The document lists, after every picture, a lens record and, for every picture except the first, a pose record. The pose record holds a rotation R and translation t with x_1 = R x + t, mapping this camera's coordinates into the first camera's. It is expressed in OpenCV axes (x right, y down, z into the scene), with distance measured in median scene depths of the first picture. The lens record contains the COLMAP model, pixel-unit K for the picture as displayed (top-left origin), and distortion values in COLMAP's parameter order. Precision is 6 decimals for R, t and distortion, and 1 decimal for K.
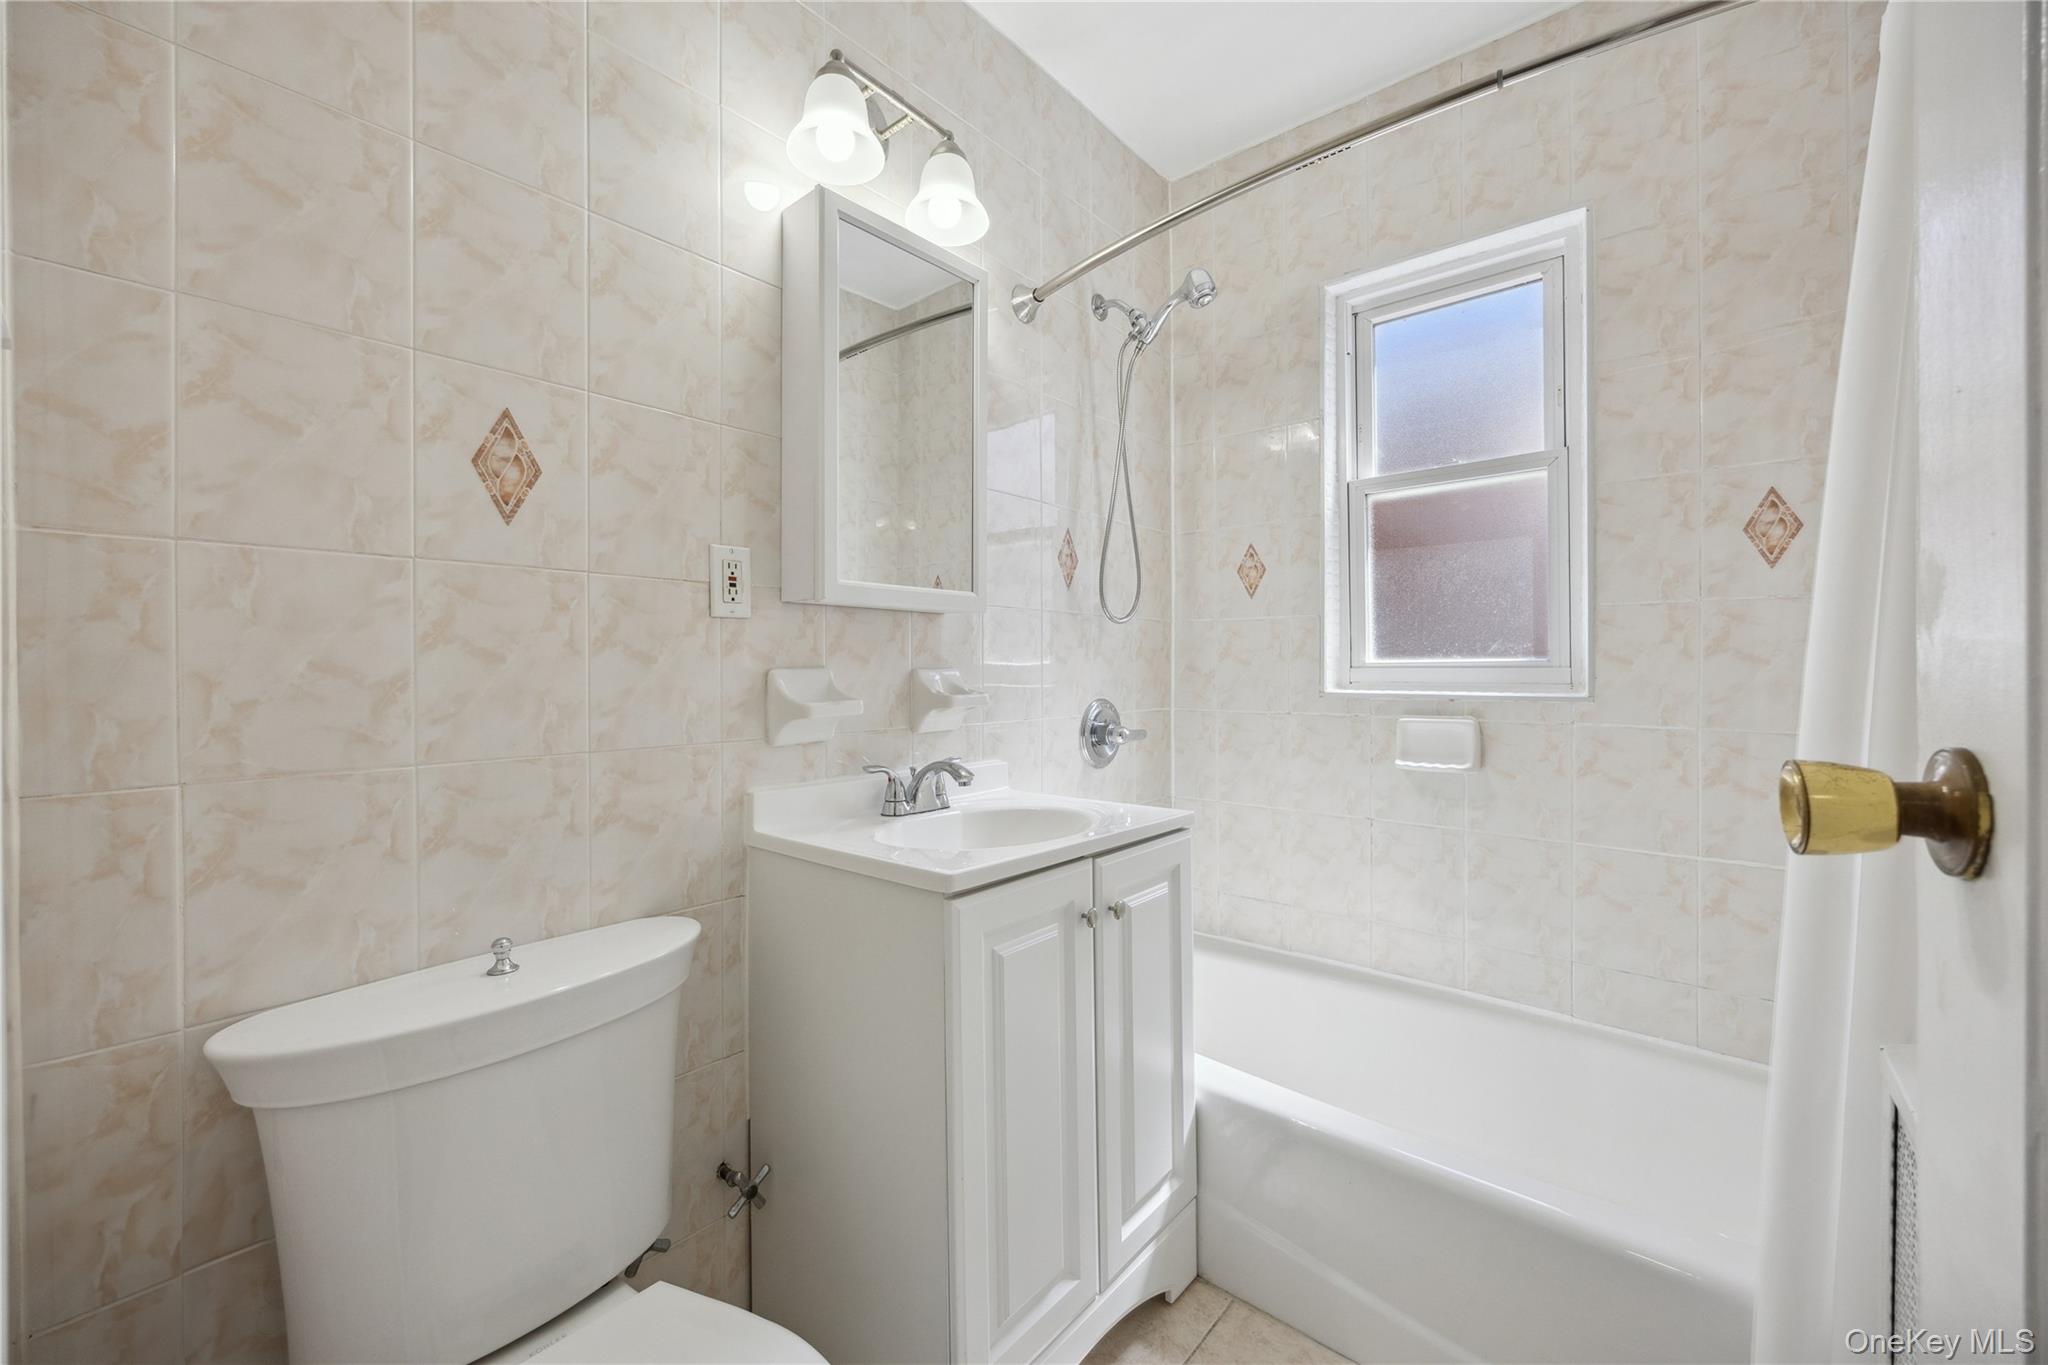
lens RADIAL K [[816.6, 0, 1017.1], [0, 816.6, 664.6], [0, 0, 1]] dist [0.001246, 0.000065]
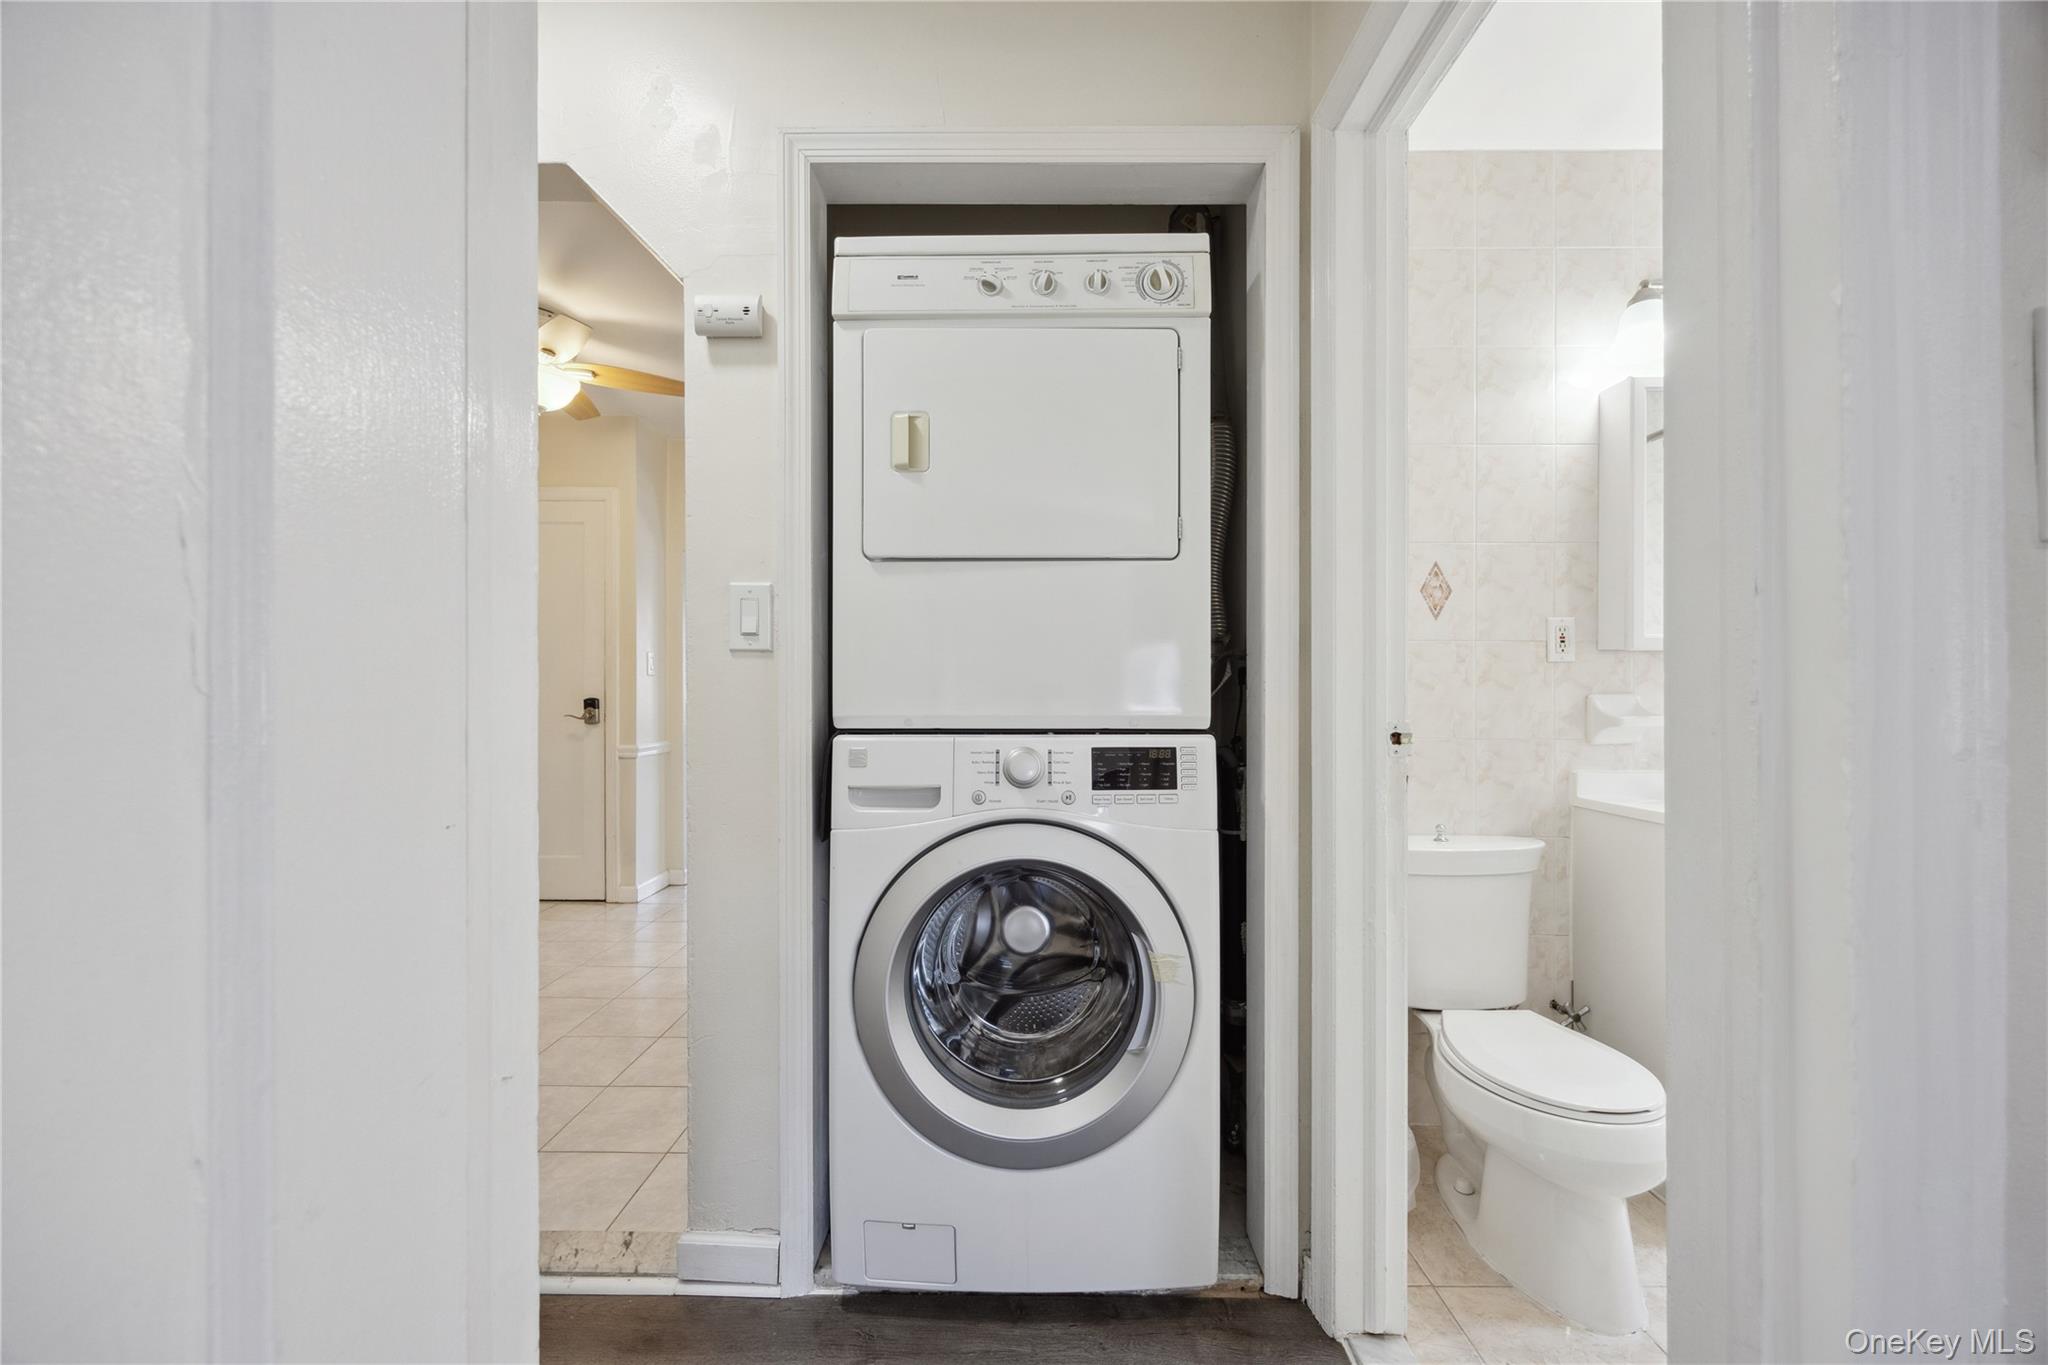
lens RADIAL K [[794.2, 0, 1023.9], [0, 794.2, 689.4], [0, 0, 1]] dist [0.000628, 0.000211]
pose [[0.636868, 0.004339, -0.770960, 0.180101], [0.000059, 0.999984, 0.005677, -0.012607], [0.770973, -0.003661, 0.636858, -0.805677]]
